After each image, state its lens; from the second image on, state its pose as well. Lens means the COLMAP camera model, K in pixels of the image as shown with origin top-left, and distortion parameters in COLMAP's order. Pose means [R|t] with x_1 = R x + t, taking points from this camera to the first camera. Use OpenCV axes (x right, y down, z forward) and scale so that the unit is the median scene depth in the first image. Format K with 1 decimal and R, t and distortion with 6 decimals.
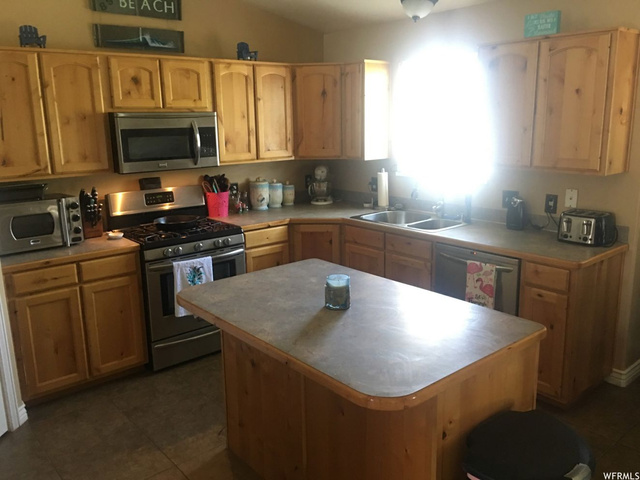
lens RADIAL K [[544.7, 0, 322.0], [0, 544.7, 233.4], [0, 0, 1]] dist [0.075401, -0.105842]
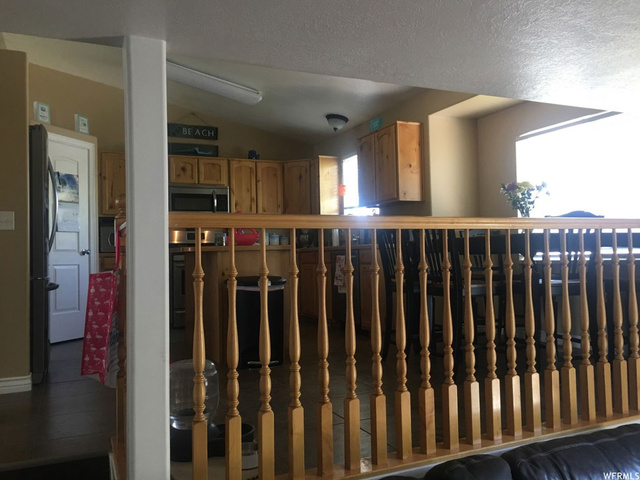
lens RADIAL K [[544.7, 0, 326.1], [0, 544.7, 234.1], [0, 0, 1]] dist [0.075401, -0.105842]
pose [[0.965248, -0.015842, -0.260856, 0.596469], [-0.048792, 0.969685, -0.239437, 0.349339], [0.256742, 0.243843, 0.935213, -0.545203]]
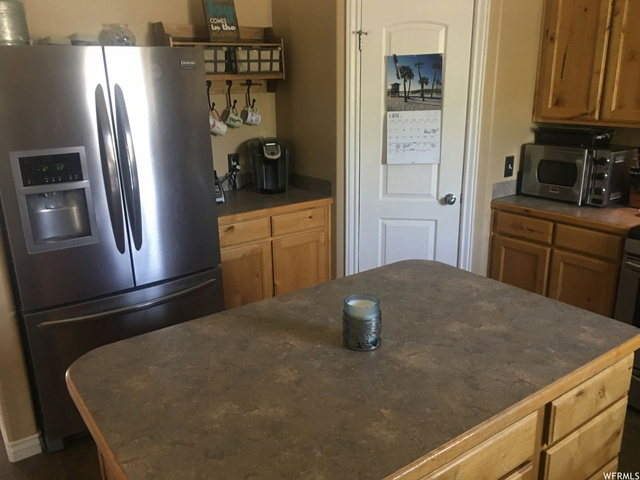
lens RADIAL K [[544.7, 0, 319.2], [0, 544.7, 238.9], [0, 0, 1]] dist [0.075401, -0.105842]
pose [[-0.080551, 0.300278, -0.950444, 0.381728], [-0.189936, 0.931447, 0.310373, -0.109498], [0.978486, 0.205525, -0.017995, 0.574270]]
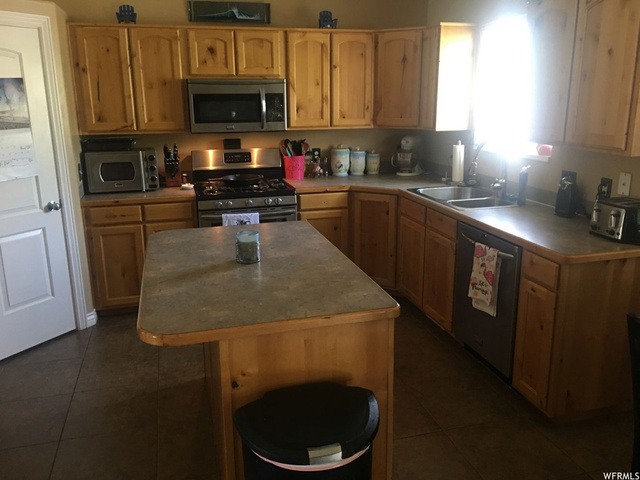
lens RADIAL K [[544.7, 0, 321.5], [0, 544.7, 231.8], [0, 0, 1]] dist [0.075401, -0.105842]
pose [[0.908449, 0.113027, -0.402425, 0.354641], [-0.095094, 0.993387, 0.064337, -0.002543], [0.407036, -0.020179, 0.913189, 0.055404]]
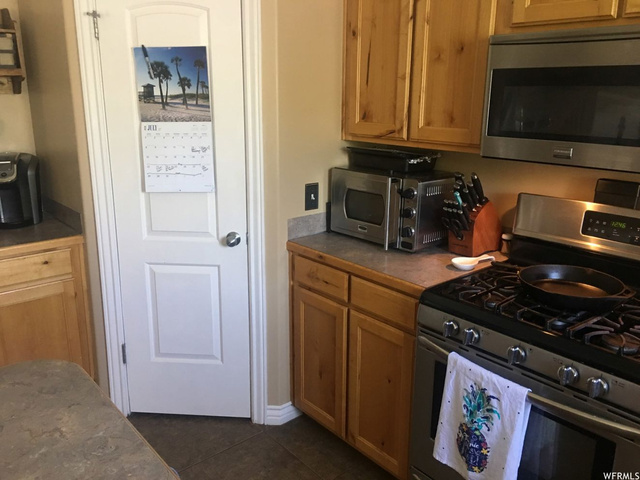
lens RADIAL K [[544.7, 0, 319.5], [0, 544.7, 232.4], [0, 0, 1]] dist [0.075401, -0.105842]
pose [[-0.000086, 0.272403, -0.962183, 0.153087], [-0.212841, 0.940132, 0.266179, -0.142092], [0.977087, 0.204815, 0.057898, 0.807702]]
